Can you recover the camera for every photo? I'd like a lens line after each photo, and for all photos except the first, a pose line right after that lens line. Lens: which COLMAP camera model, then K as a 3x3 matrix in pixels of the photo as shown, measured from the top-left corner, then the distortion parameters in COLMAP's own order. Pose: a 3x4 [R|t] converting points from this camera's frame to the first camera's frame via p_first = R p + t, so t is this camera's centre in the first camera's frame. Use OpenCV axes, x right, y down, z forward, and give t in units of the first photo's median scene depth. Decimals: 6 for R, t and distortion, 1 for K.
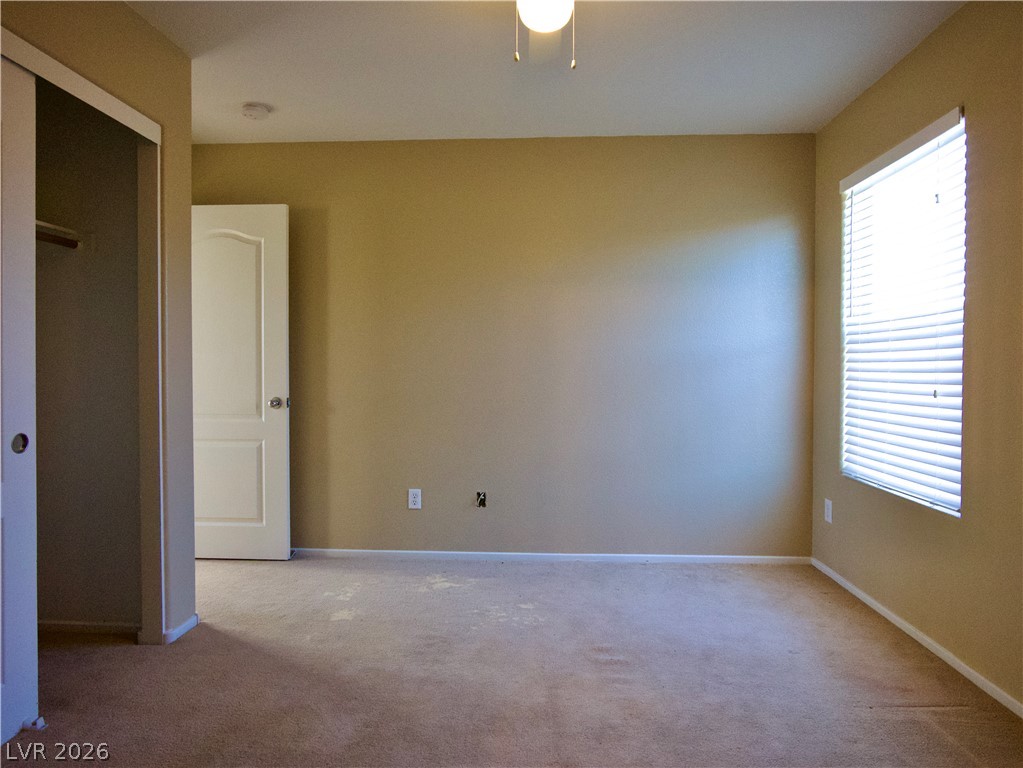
lens RADIAL K [[609.1, 0, 521.4], [0, 609.1, 384.1], [0, 0, 1]] dist [-0.033160, 0.015270]
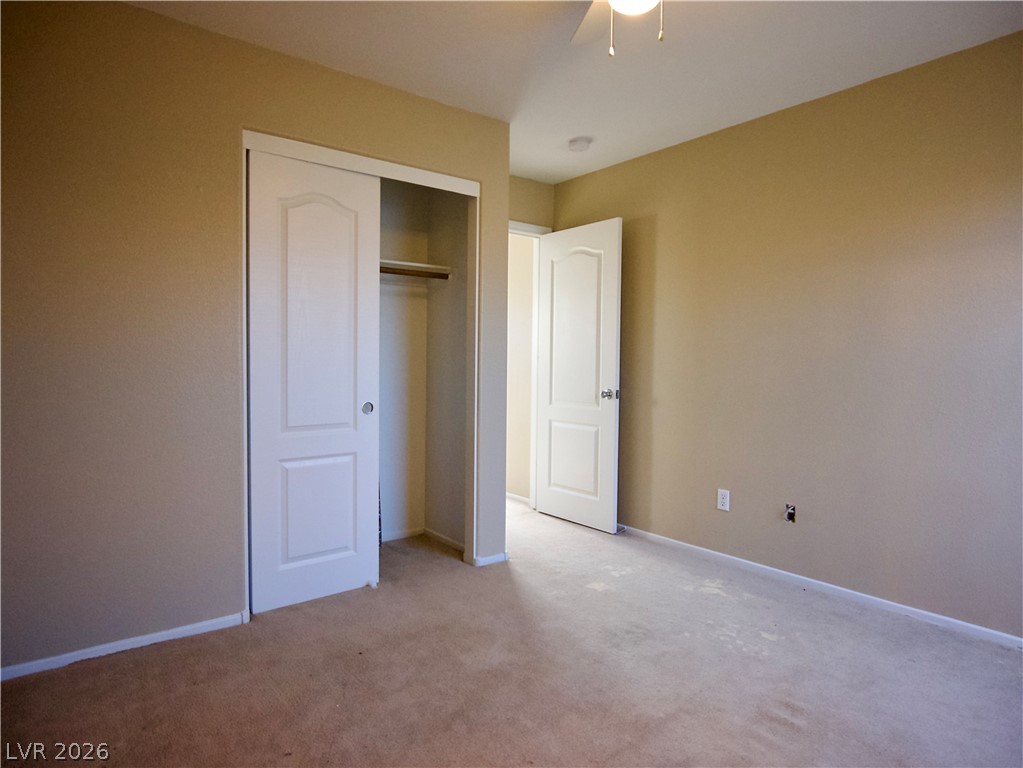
lens RADIAL K [[609.1, 0, 521.4], [0, 609.1, 384.1], [0, 0, 1]] dist [-0.033160, 0.015270]
pose [[0.656460, 0.033294, -0.753626, 0.403390], [-0.029652, 0.999392, 0.018323, -0.004643], [0.753778, 0.010318, 0.657048, 0.144306]]
